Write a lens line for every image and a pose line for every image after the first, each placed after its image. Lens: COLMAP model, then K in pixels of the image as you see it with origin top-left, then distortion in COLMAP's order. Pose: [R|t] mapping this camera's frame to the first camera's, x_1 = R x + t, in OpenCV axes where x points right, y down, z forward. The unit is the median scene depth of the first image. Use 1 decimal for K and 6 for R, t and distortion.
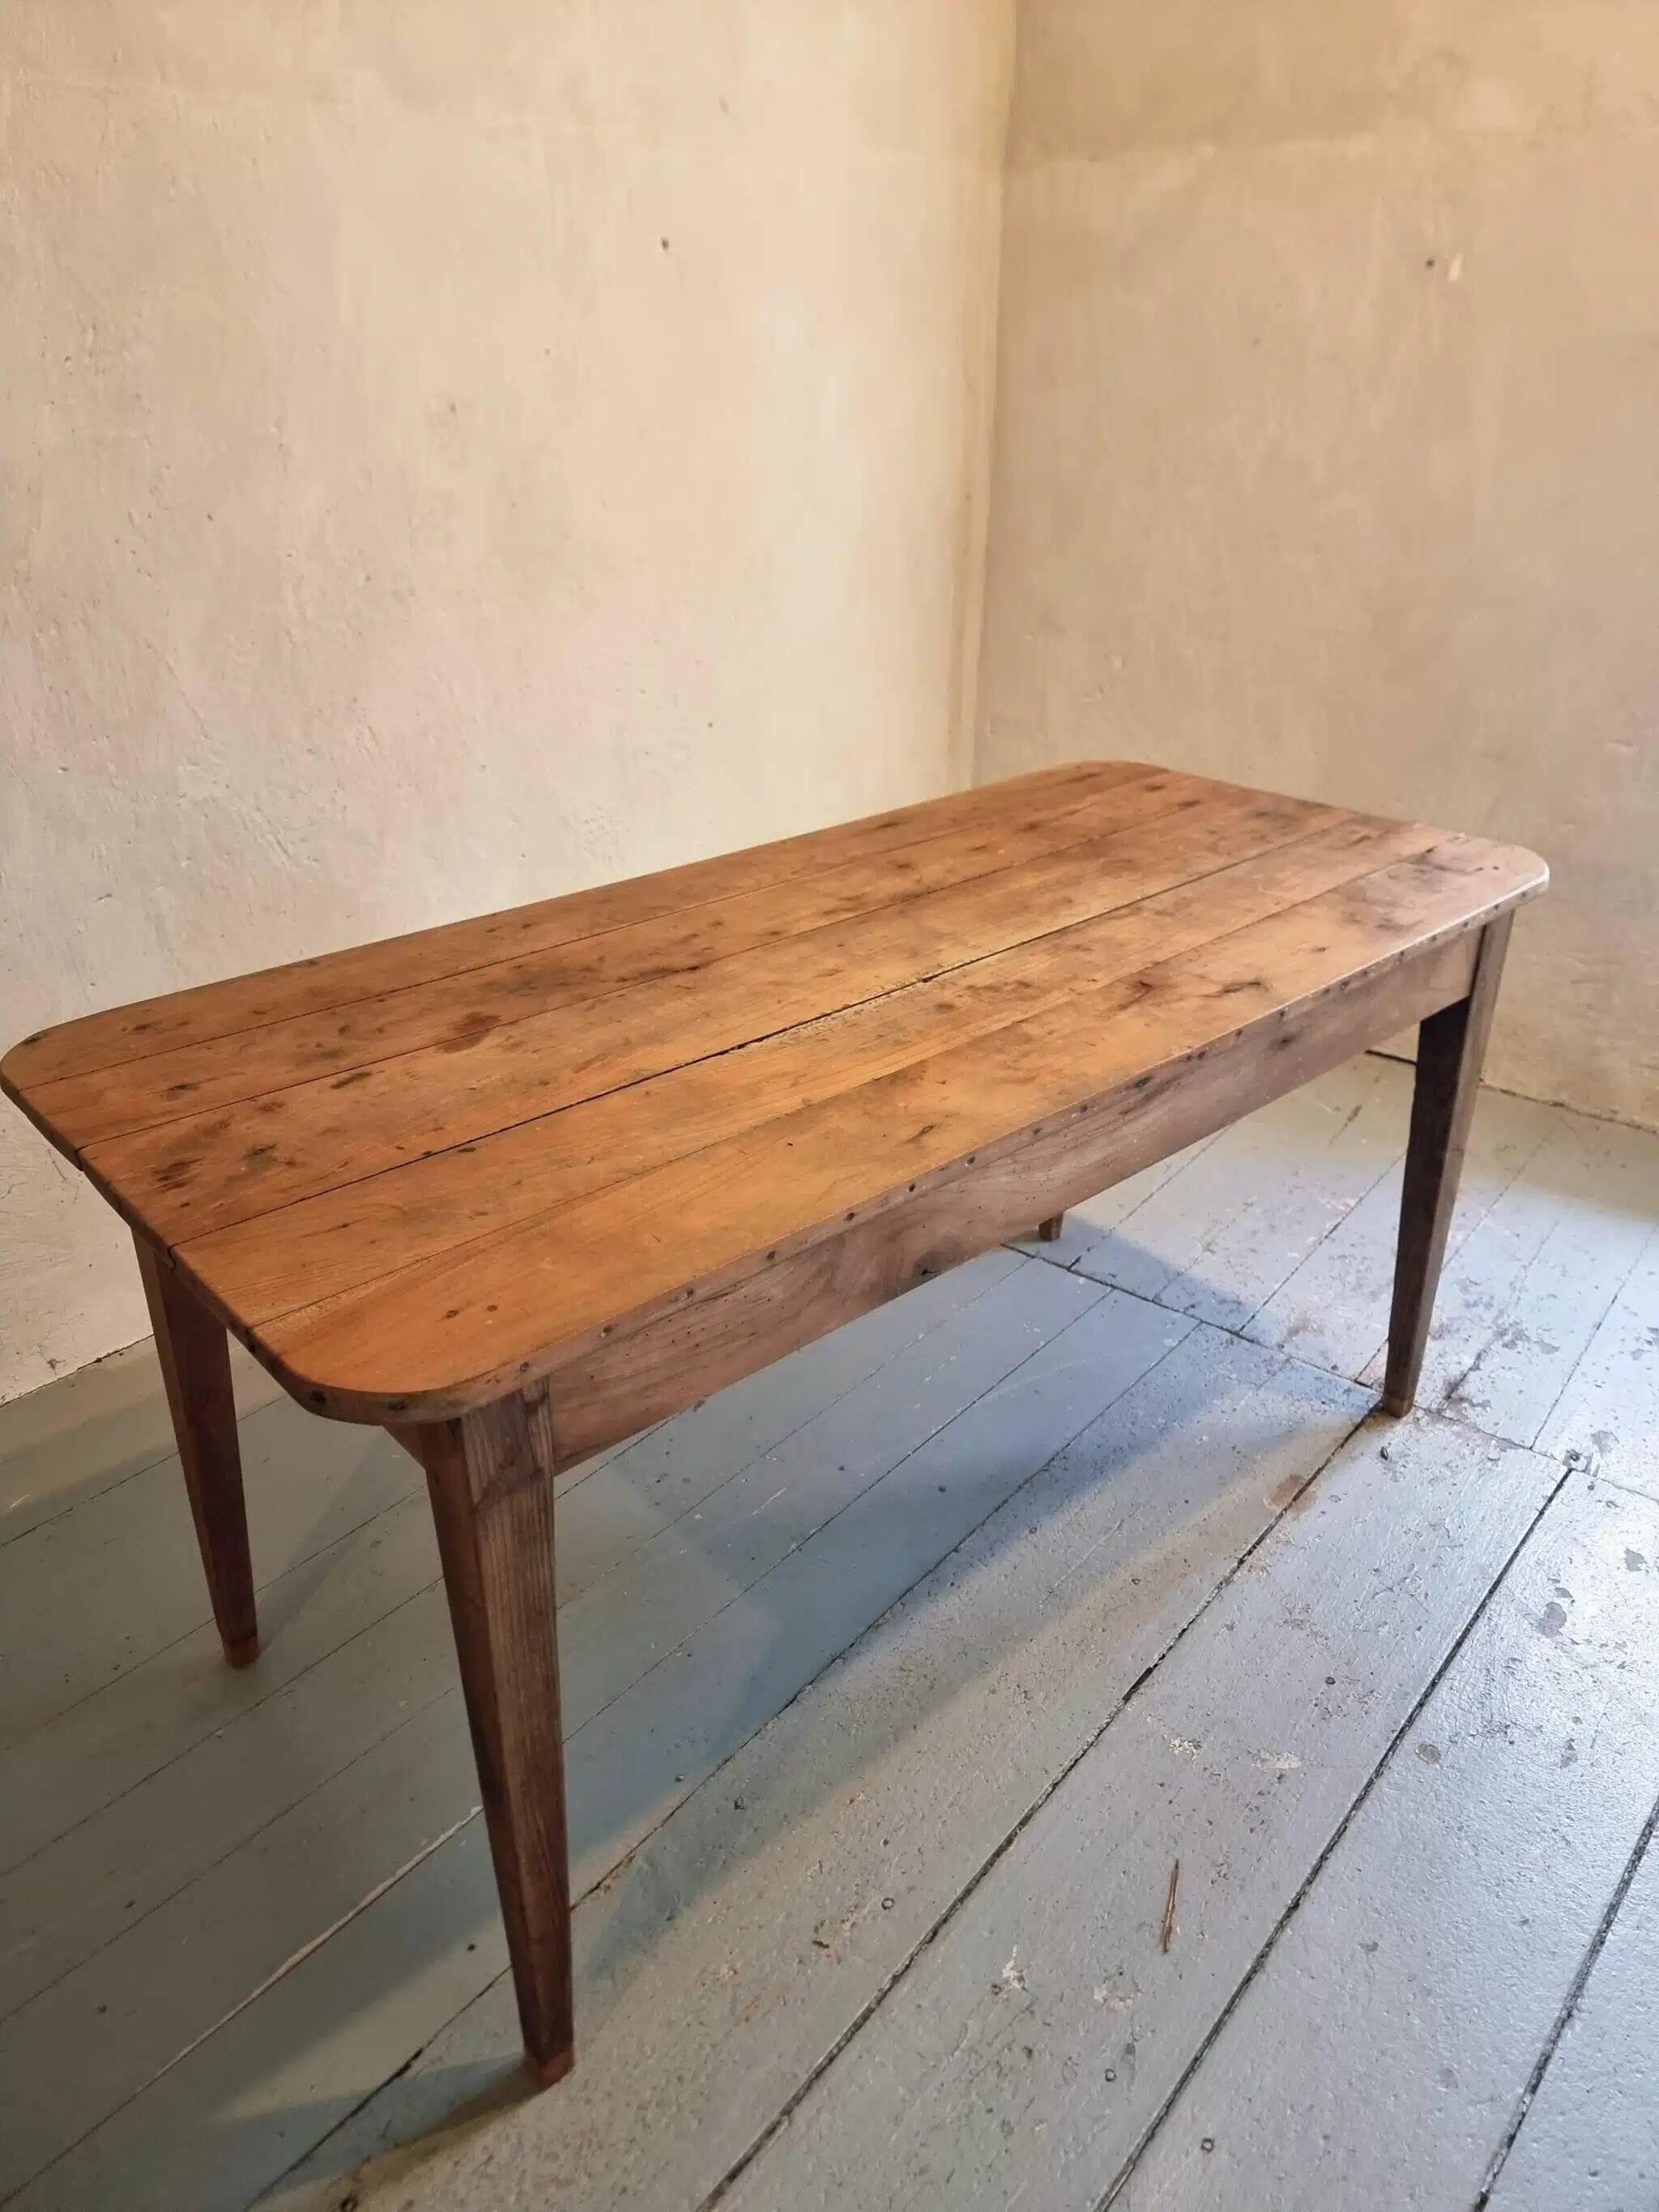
lens RADIAL K [[1541.7, 0, 828.0], [0, 1541.7, 1098.6], [0, 0, 1]] dist [0.067884, -0.054639]
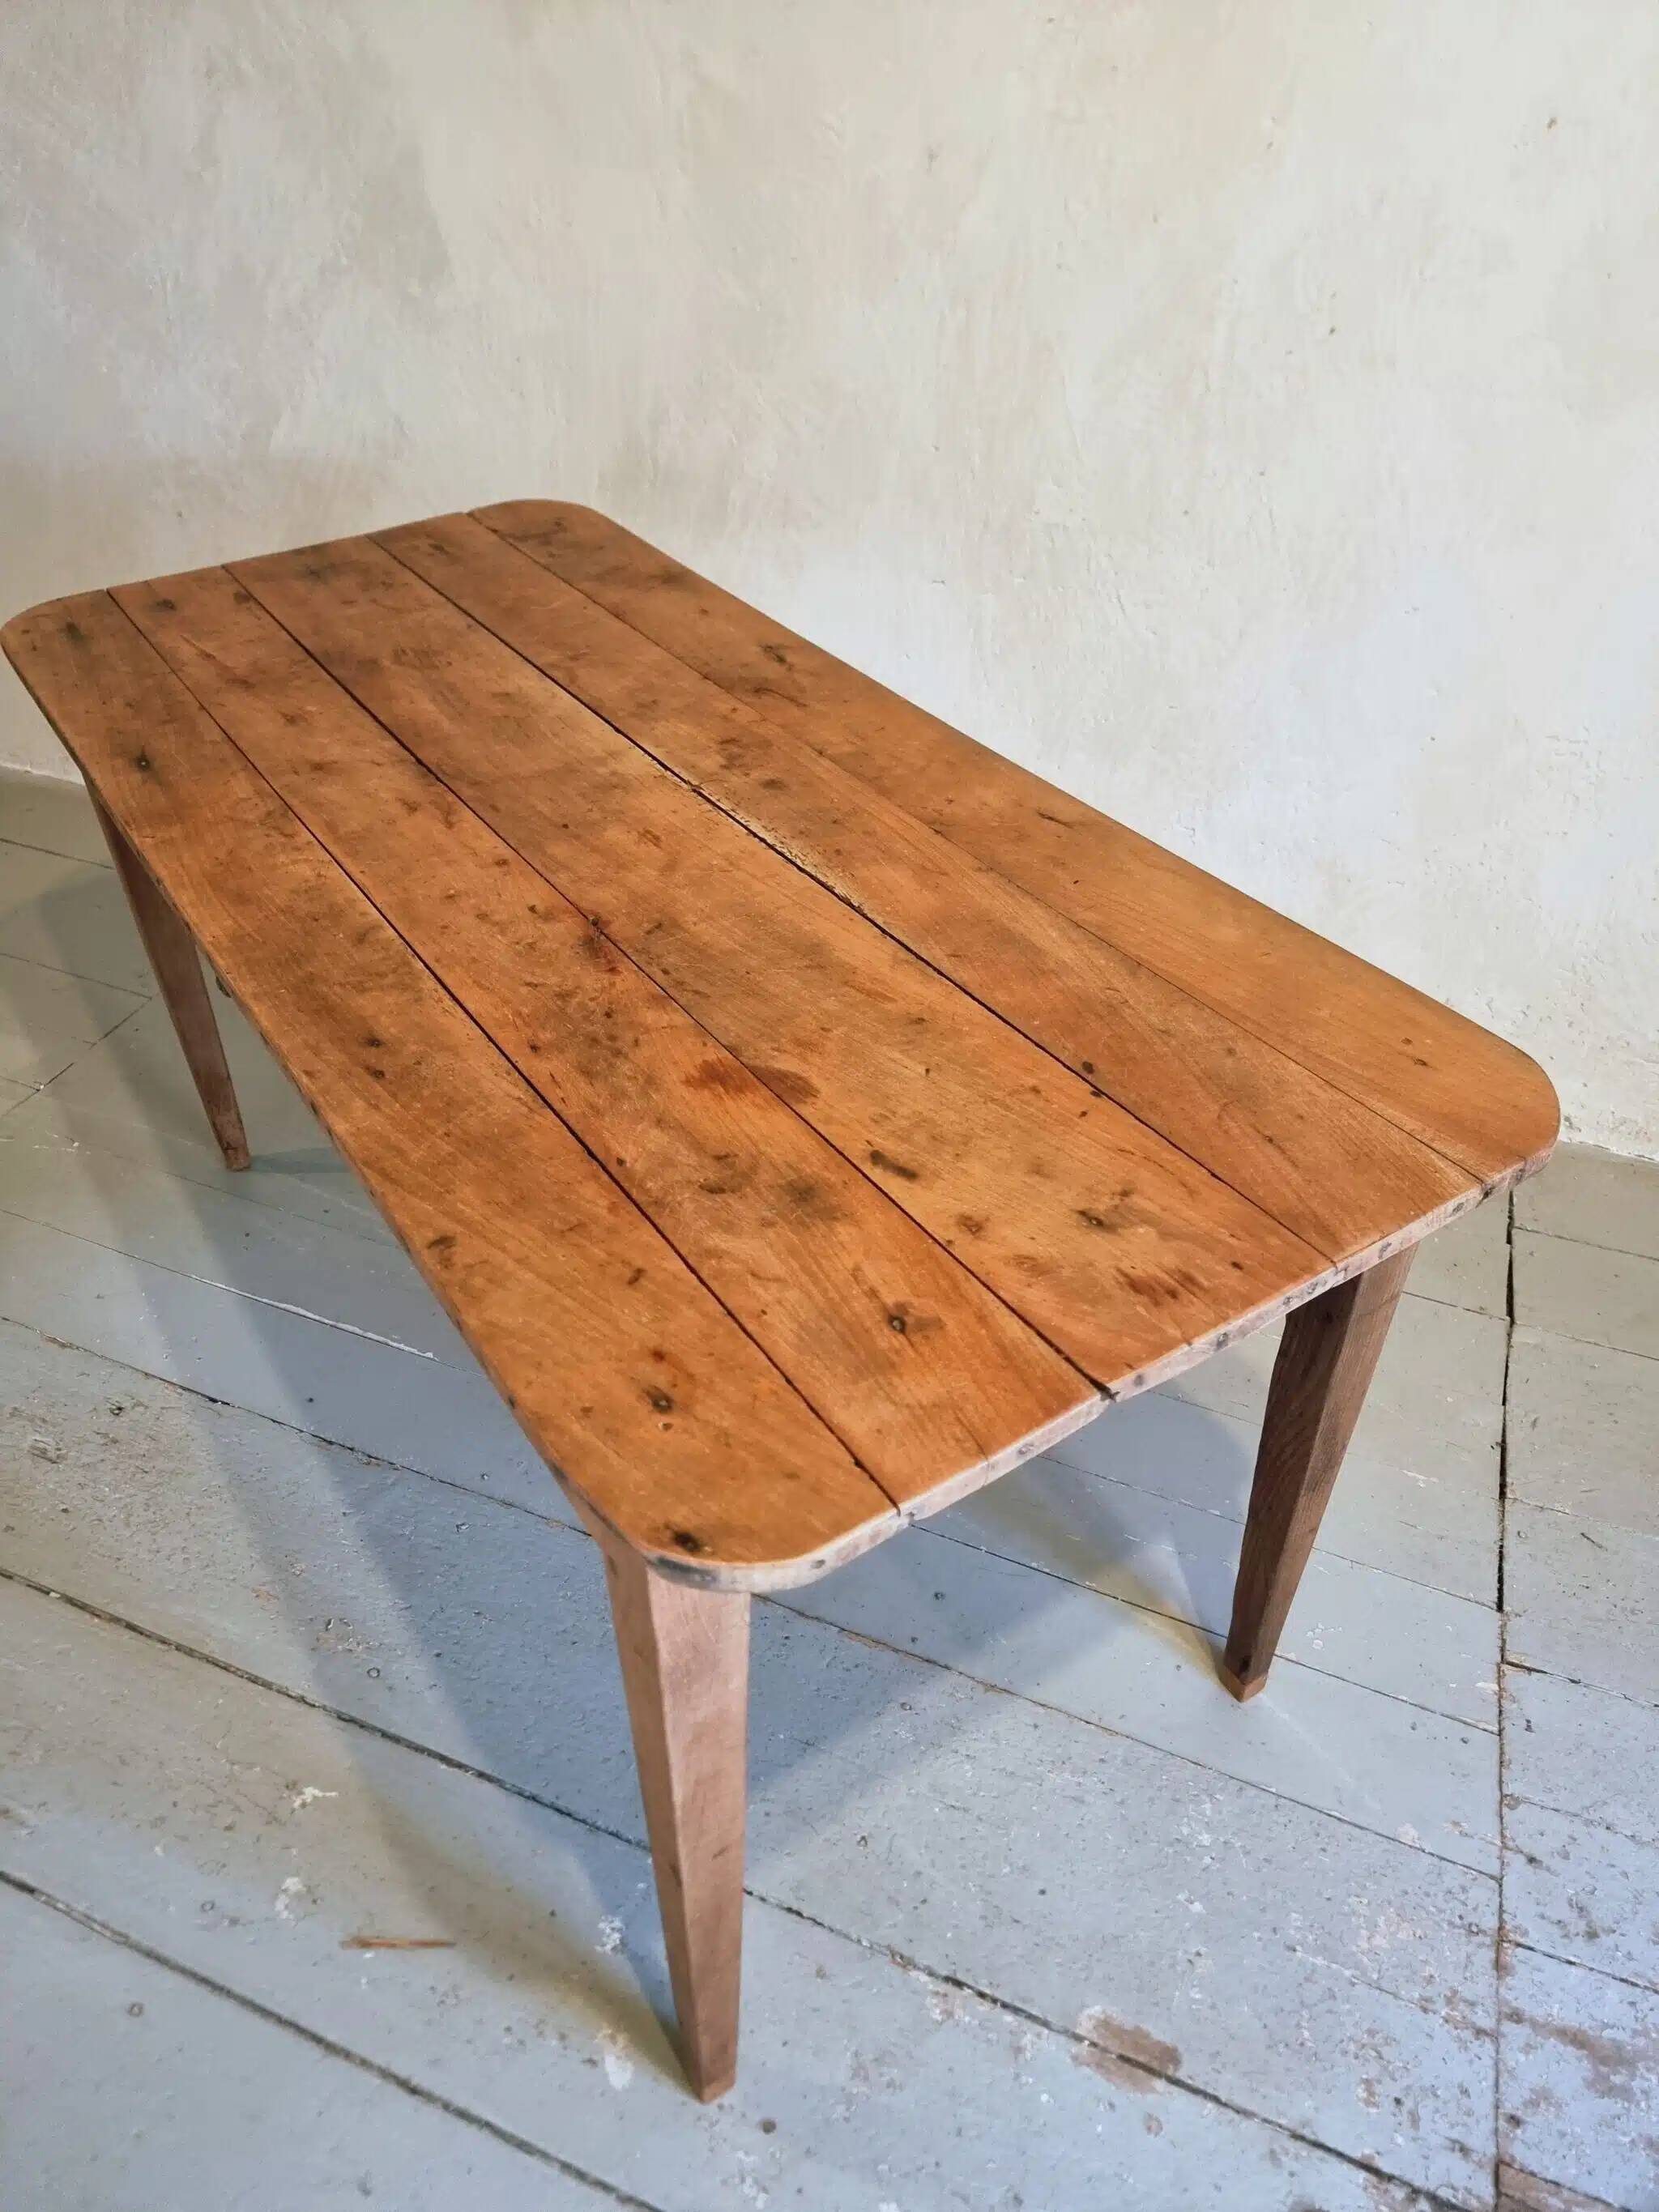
lens RADIAL K [[1541.7, 0, 796.3], [0, 1541.7, 1090.7], [0, 0, 1]] dist [0.067884, -0.054639]
pose [[0.298233, 0.579830, -0.758191, 0.520263], [-0.435229, 0.789564, 0.432625, -0.279299], [0.849490, 0.200964, 0.487833, 0.490437]]
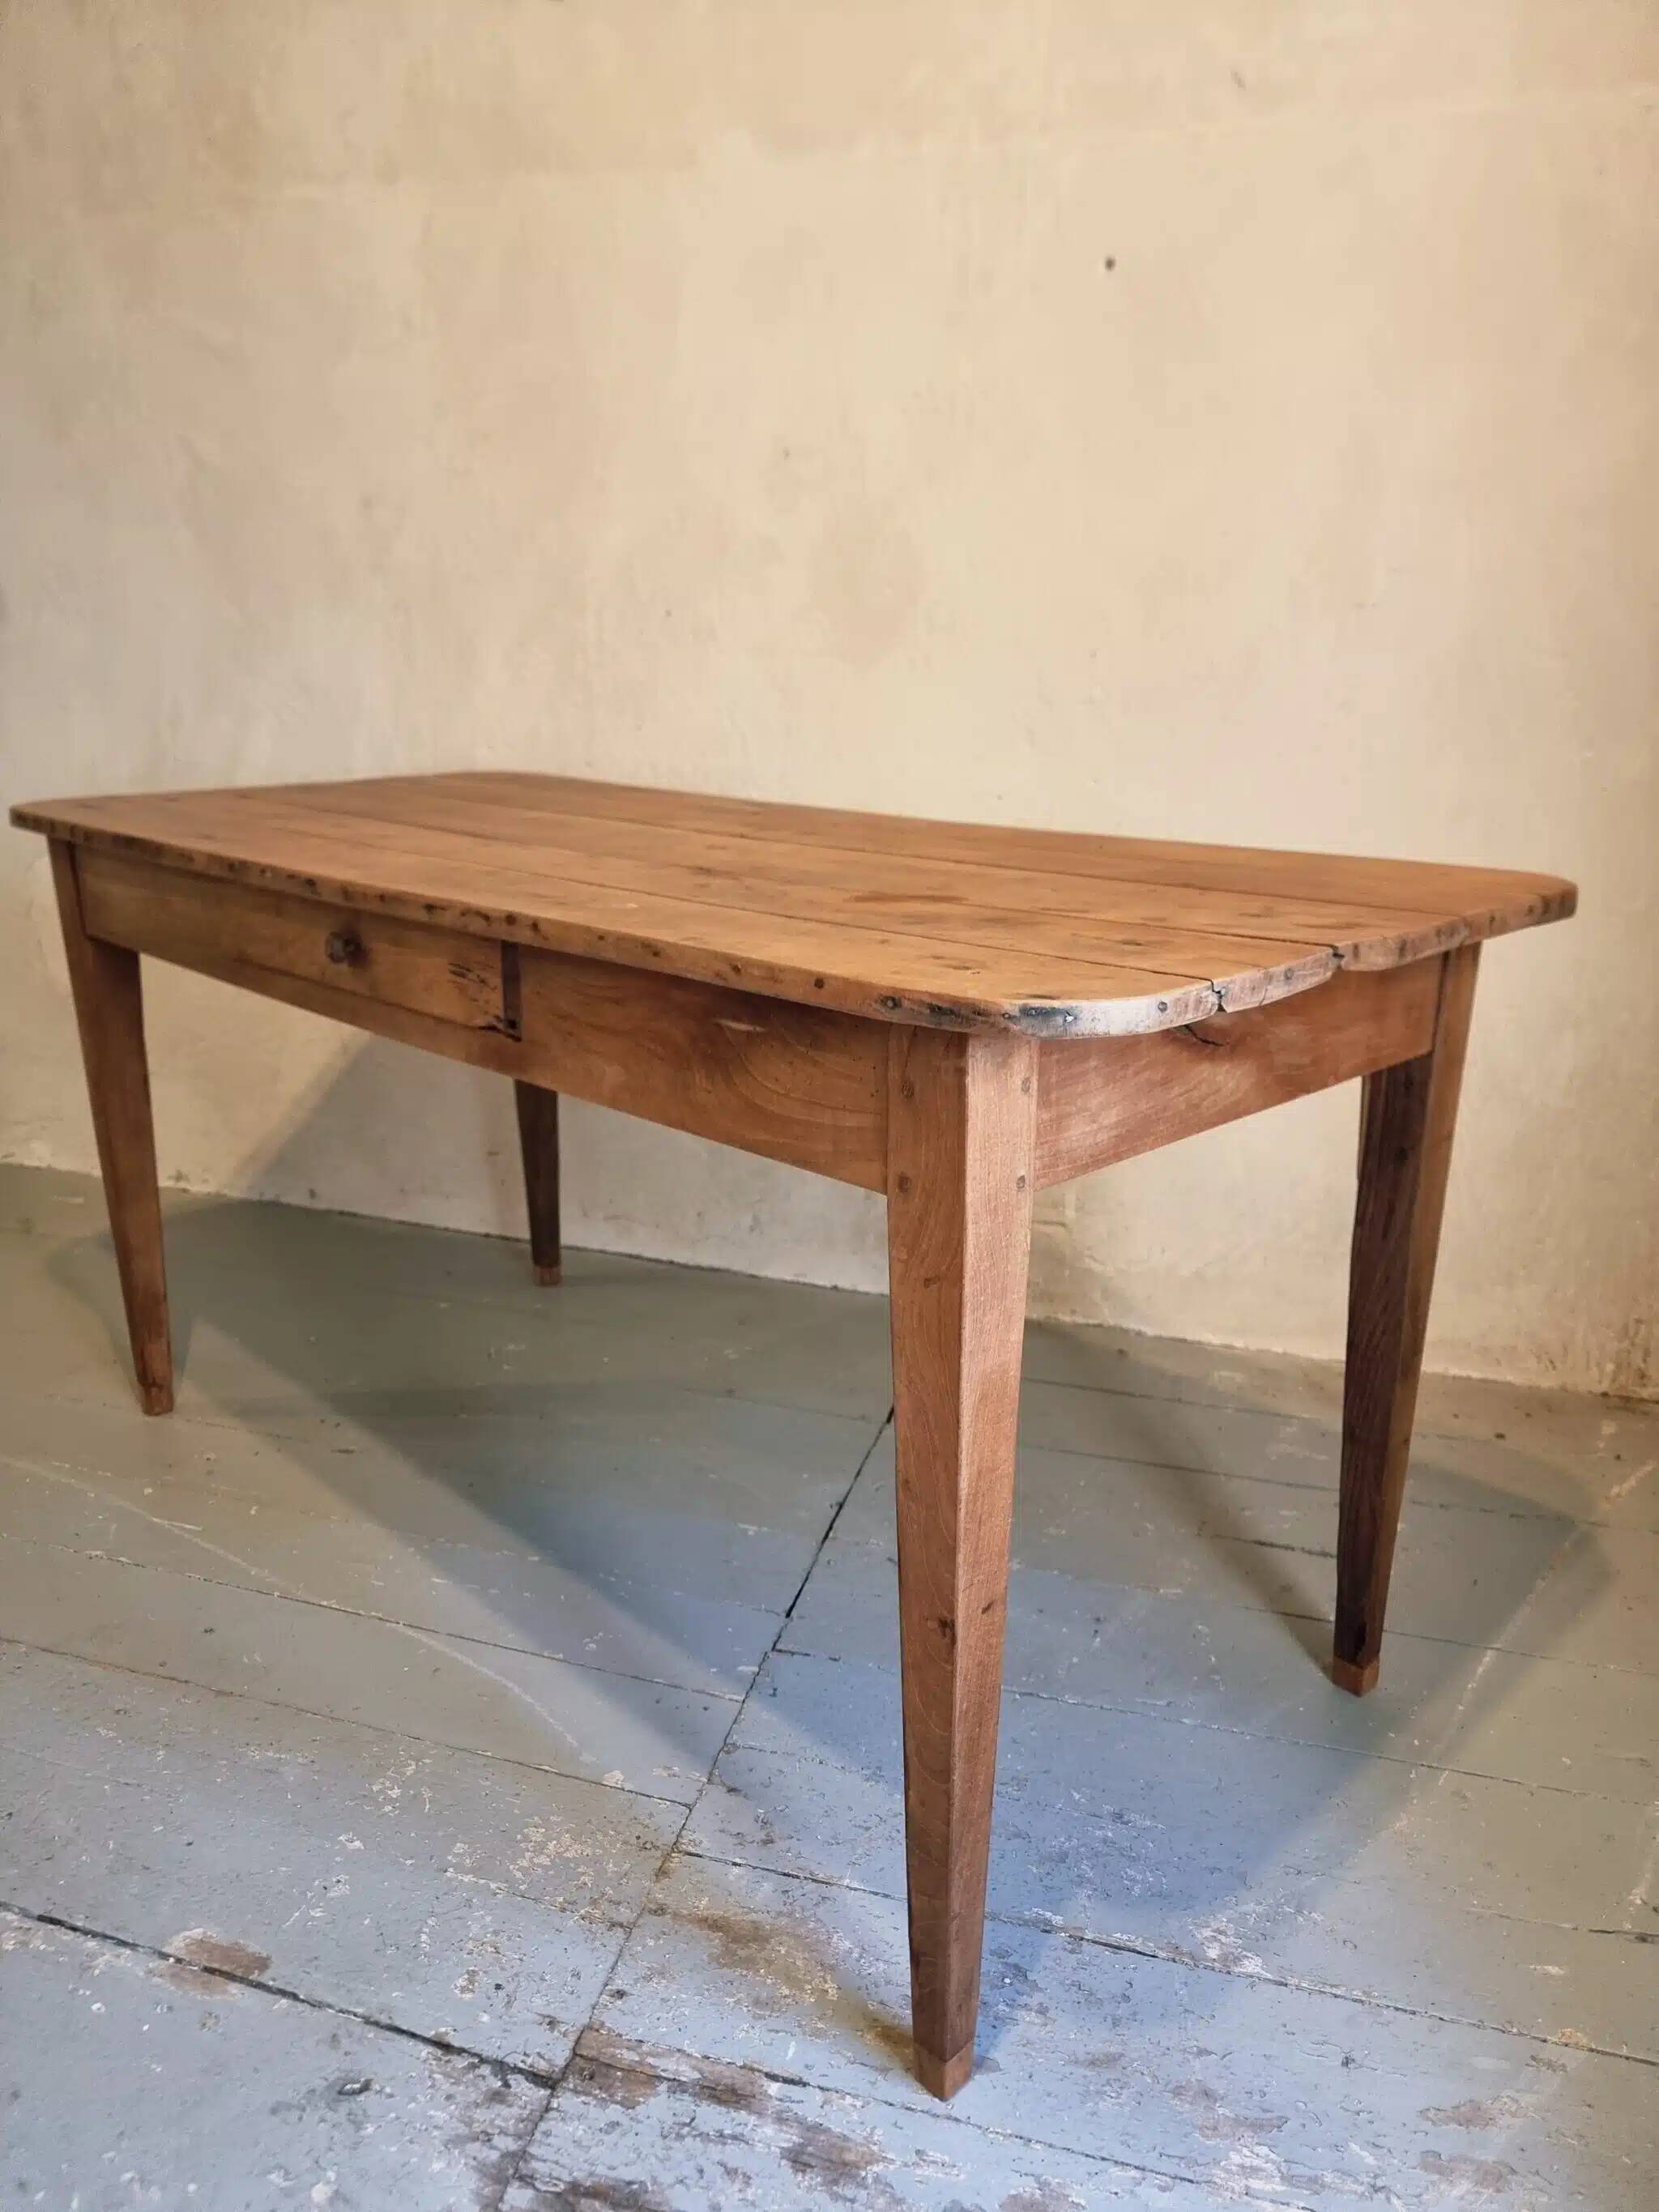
lens RADIAL K [[1541.7, 0, 810.7], [0, 1541.7, 1122.6], [0, 0, 1]] dist [0.067884, -0.054639]
pose [[0.382169, 0.264856, -0.885324, 0.821796], [-0.441122, 0.894132, 0.077071, -0.169457], [0.812008, 0.361082, 0.458544, 0.801652]]
